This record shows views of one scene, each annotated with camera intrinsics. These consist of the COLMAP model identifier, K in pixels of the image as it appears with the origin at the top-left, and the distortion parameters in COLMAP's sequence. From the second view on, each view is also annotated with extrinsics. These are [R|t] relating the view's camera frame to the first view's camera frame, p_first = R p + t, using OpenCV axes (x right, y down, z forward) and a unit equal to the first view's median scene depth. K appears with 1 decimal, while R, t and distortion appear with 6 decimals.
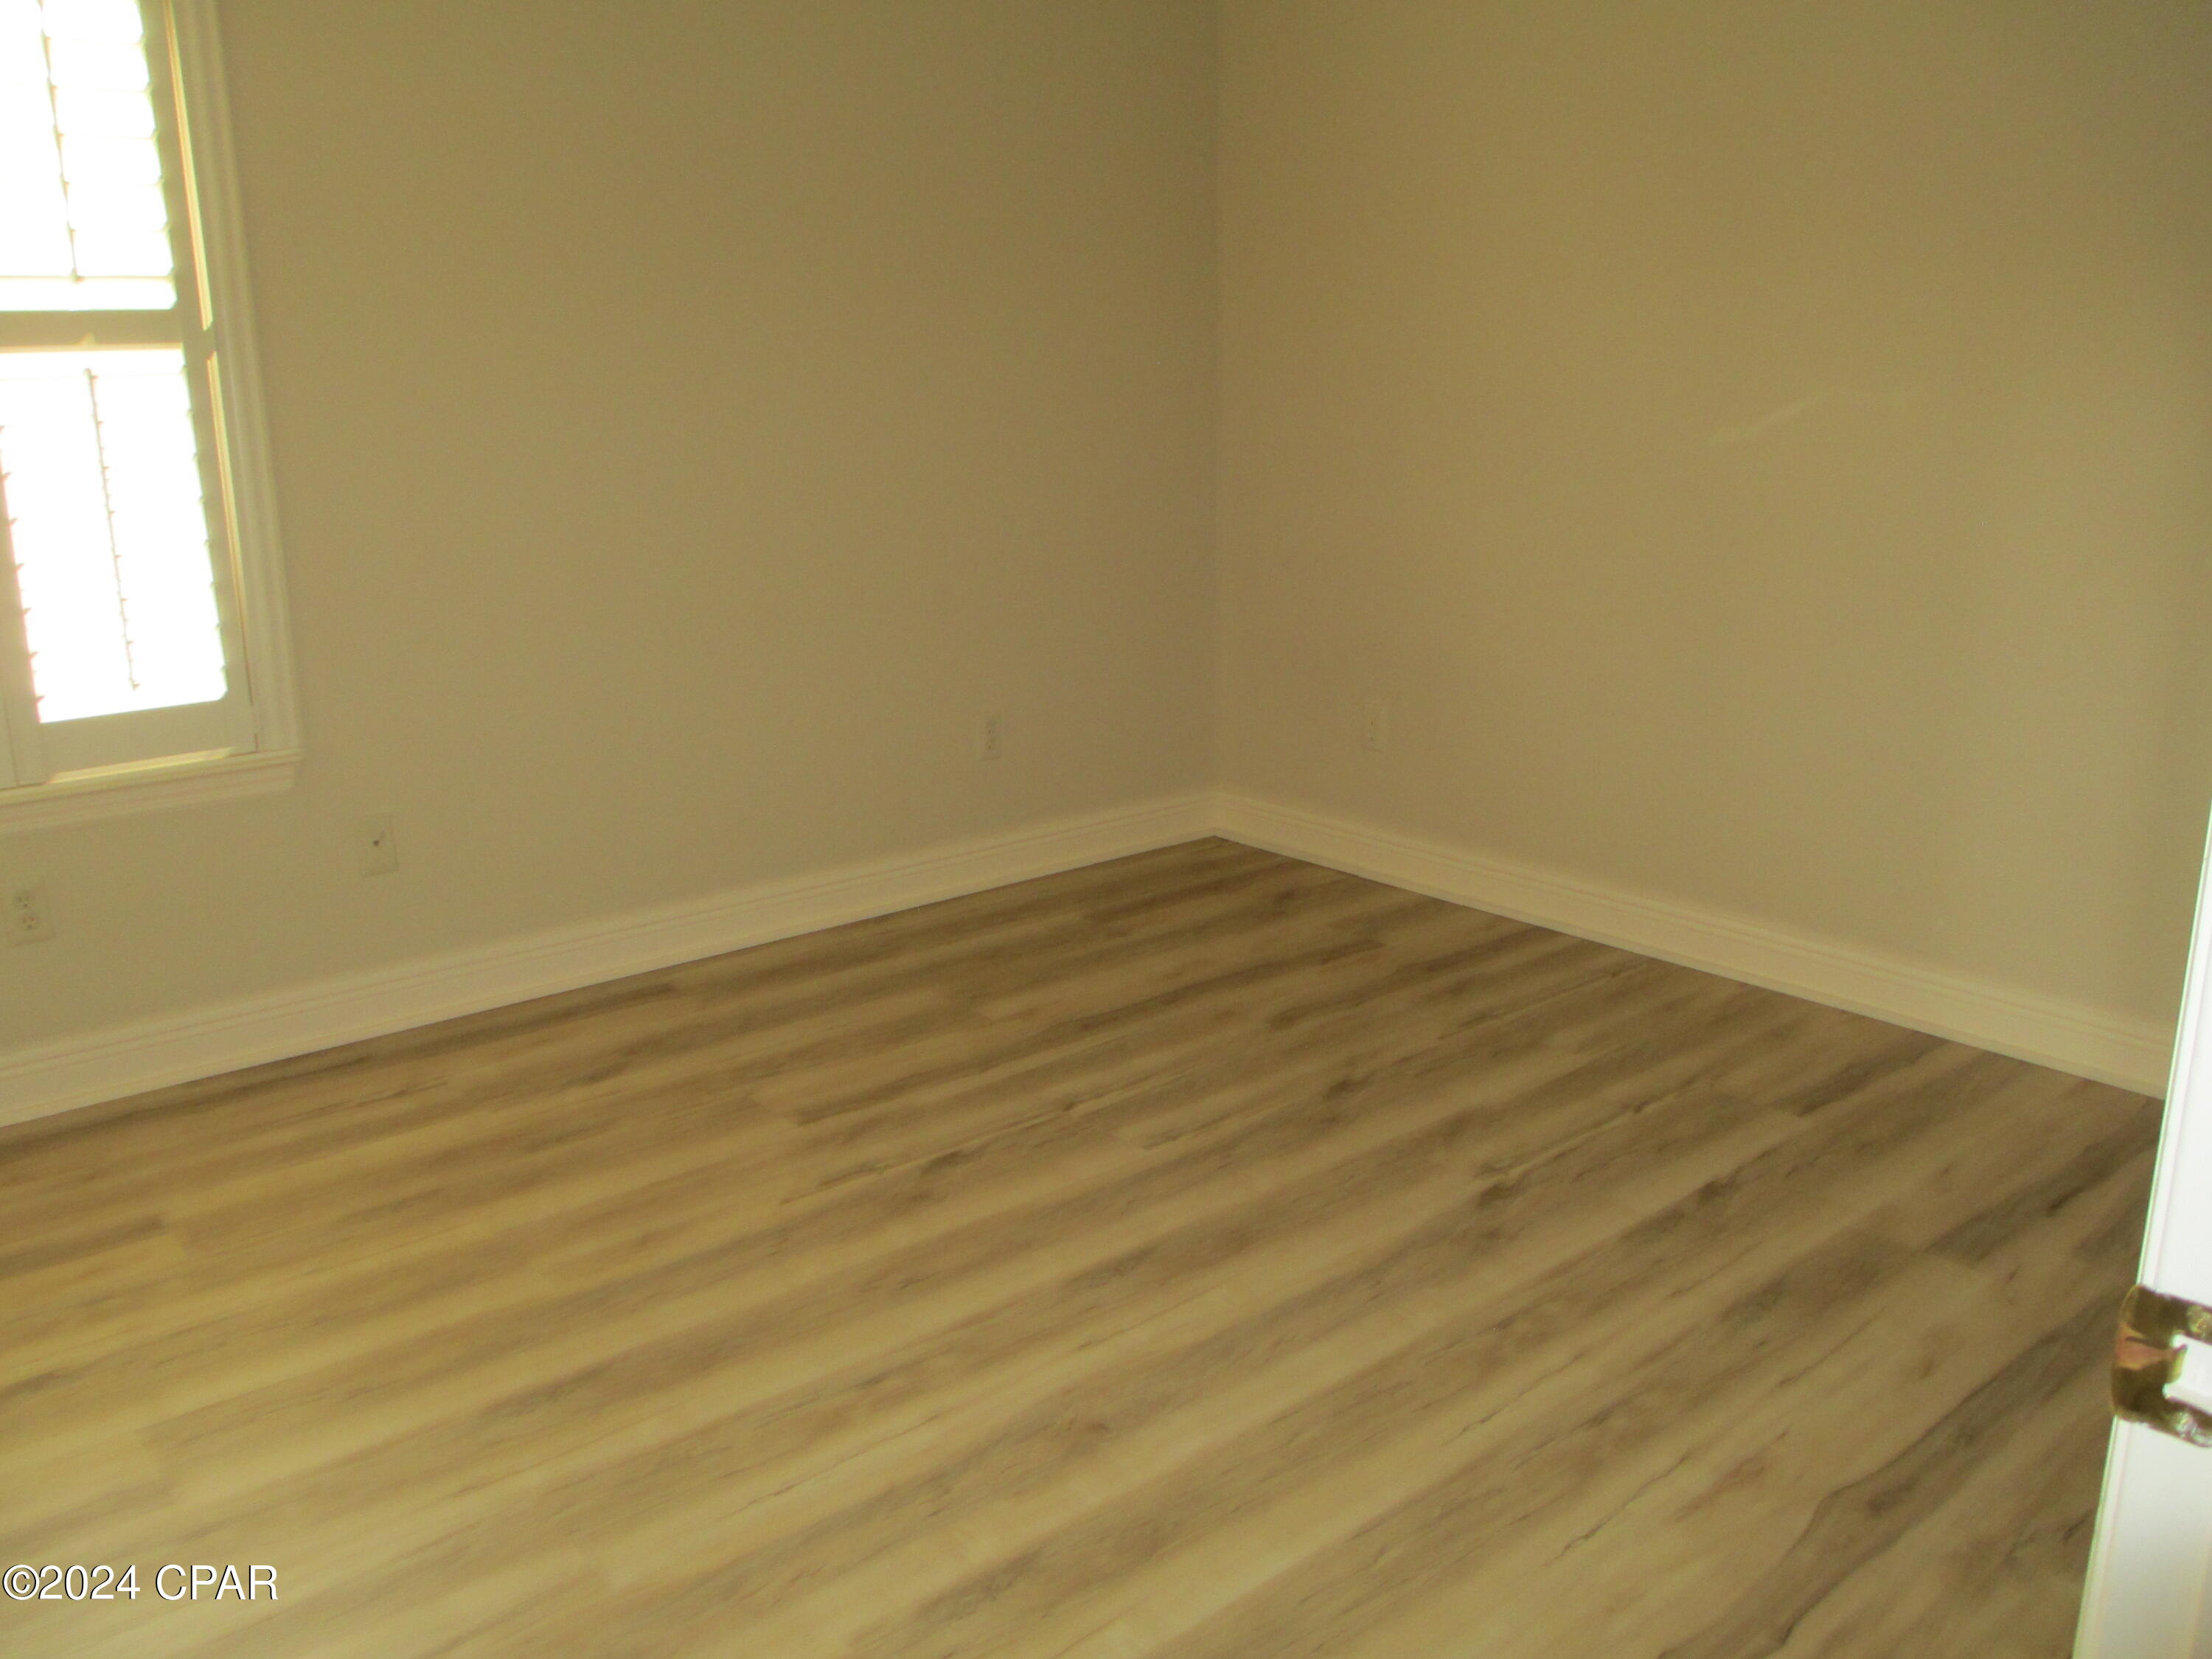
lens RADIAL K [[1835.3, 0, 1113.4], [0, 1835.3, 806.7], [0, 0, 1]] dist [-0.066584, 0.030370]
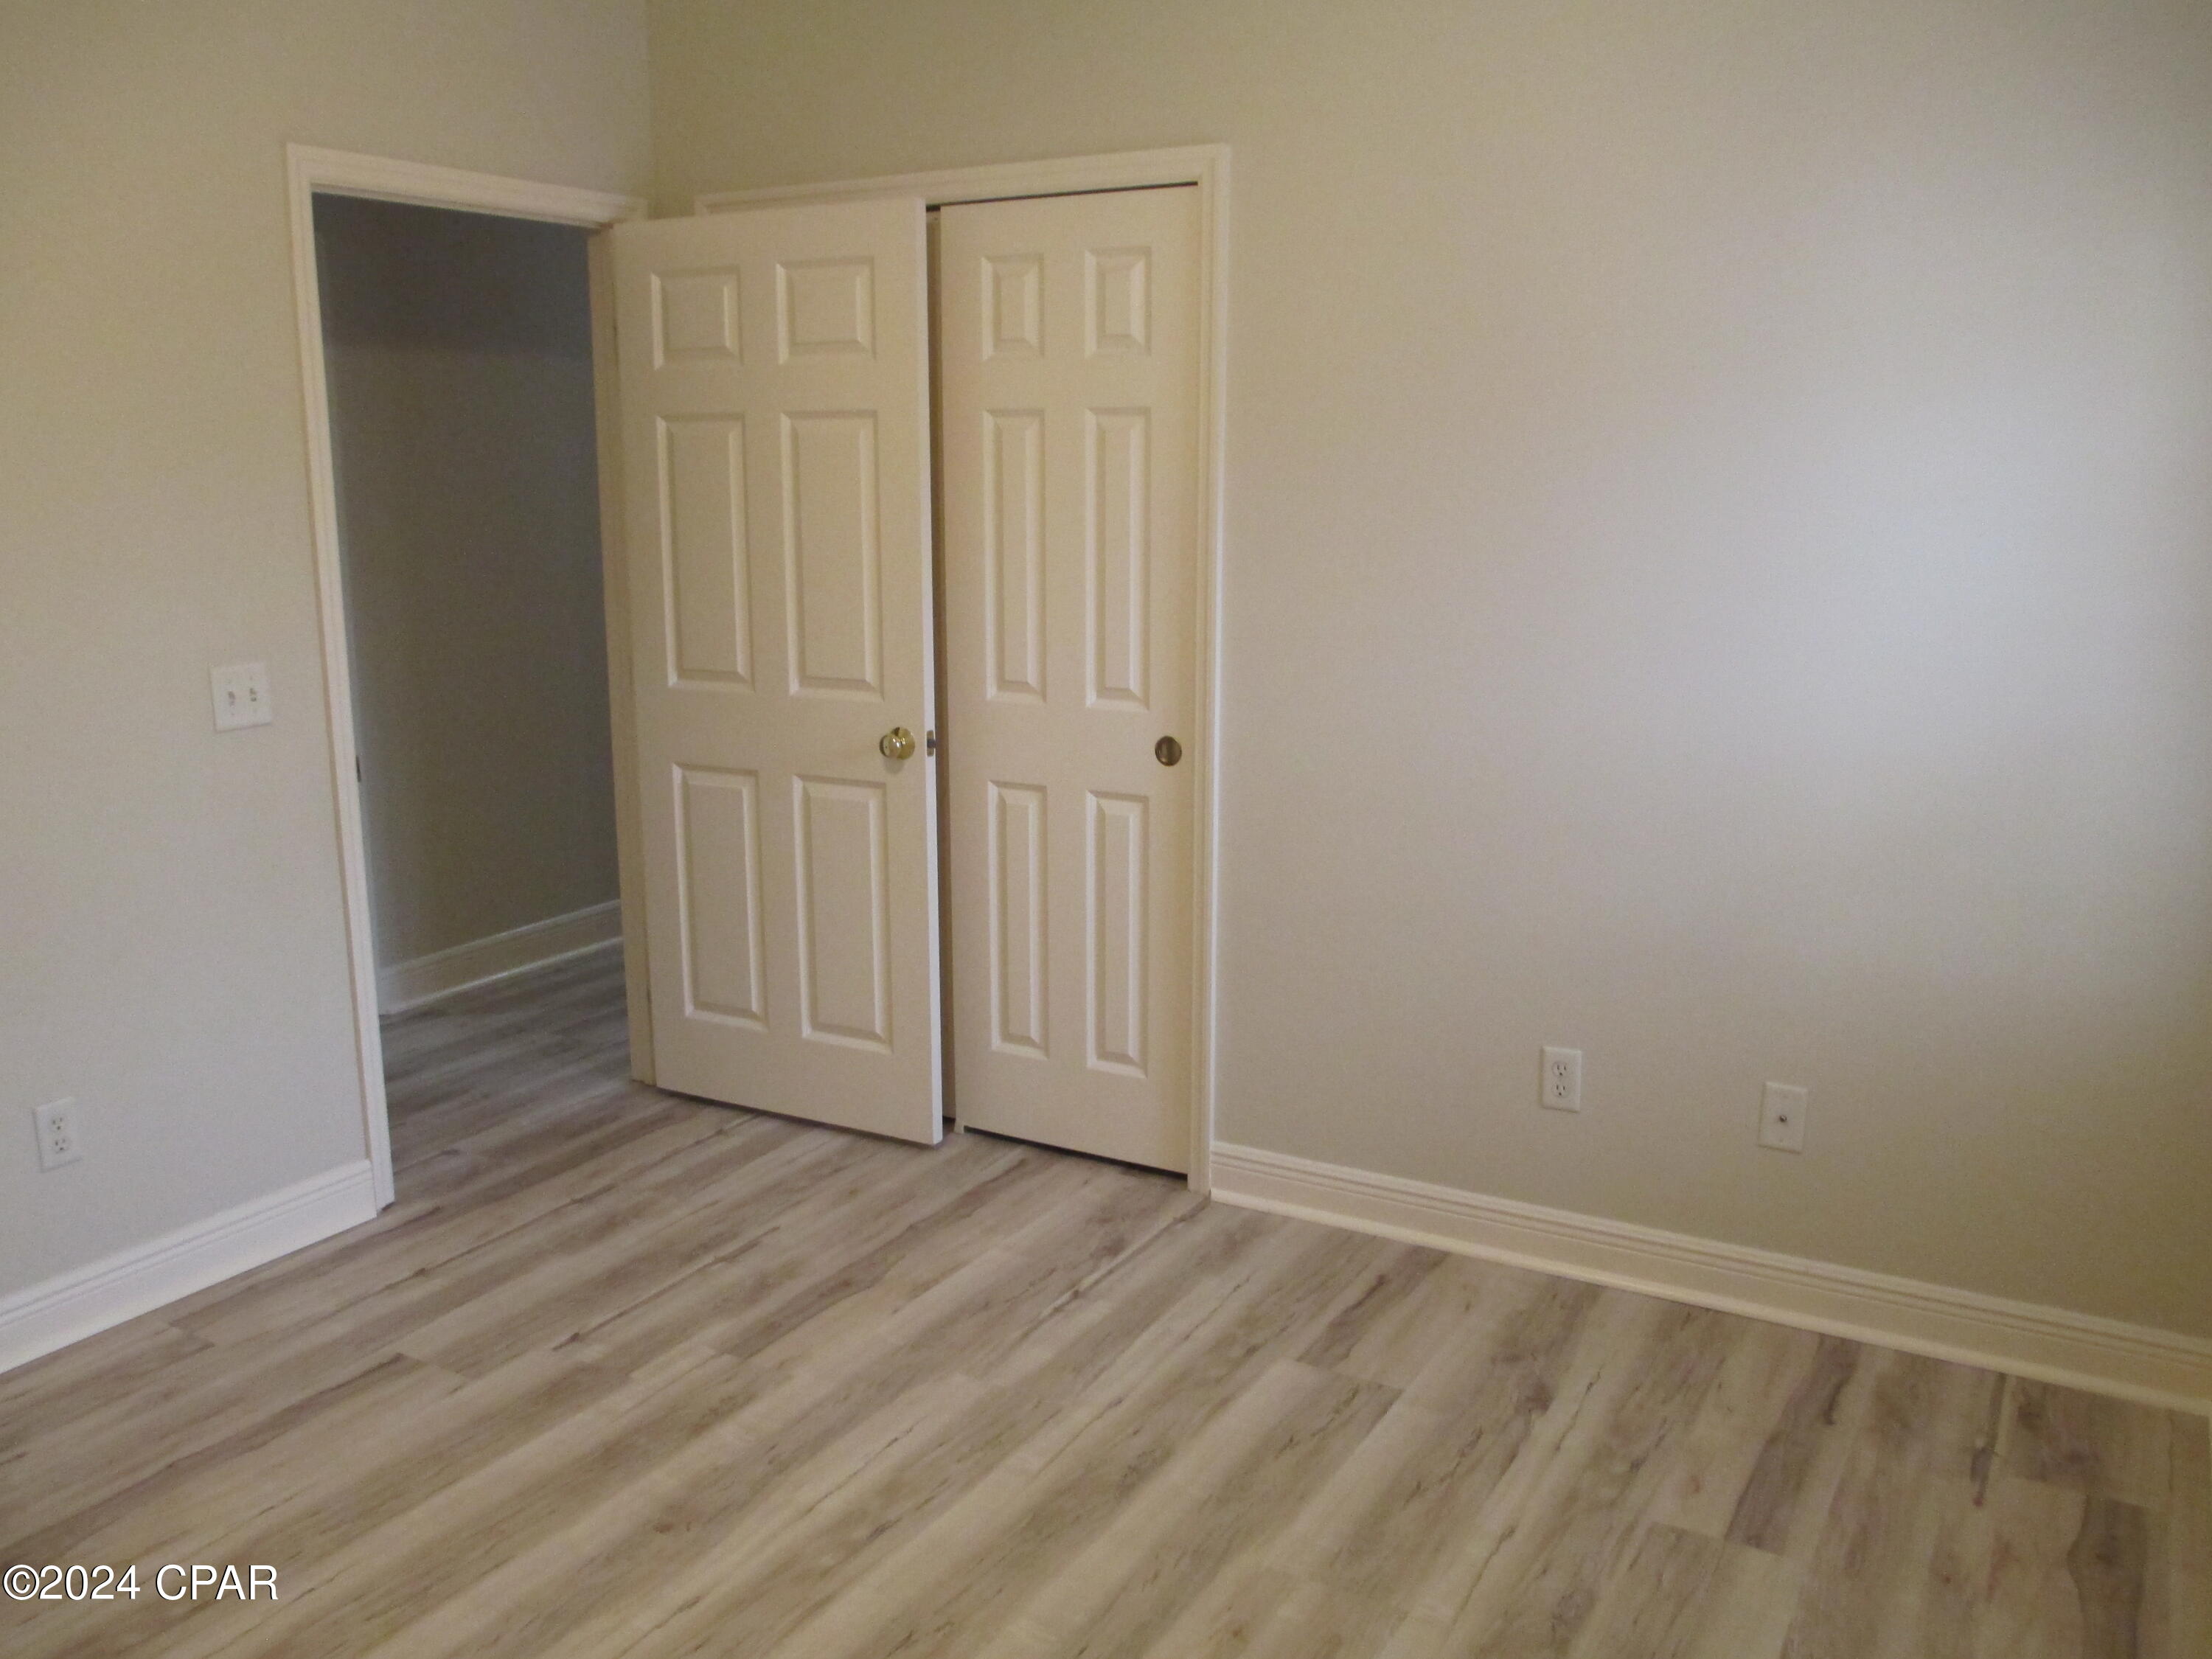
lens RADIAL K [[1835.3, 0, 1118.7], [0, 1835.3, 835.0], [0, 0, 1]] dist [-0.066584, 0.030370]
pose [[-0.941597, 0.073679, -0.328582, 0.049656], [-0.076175, 0.903871, 0.420968, -0.428126], [0.328012, 0.421413, -0.845470, 1.410855]]
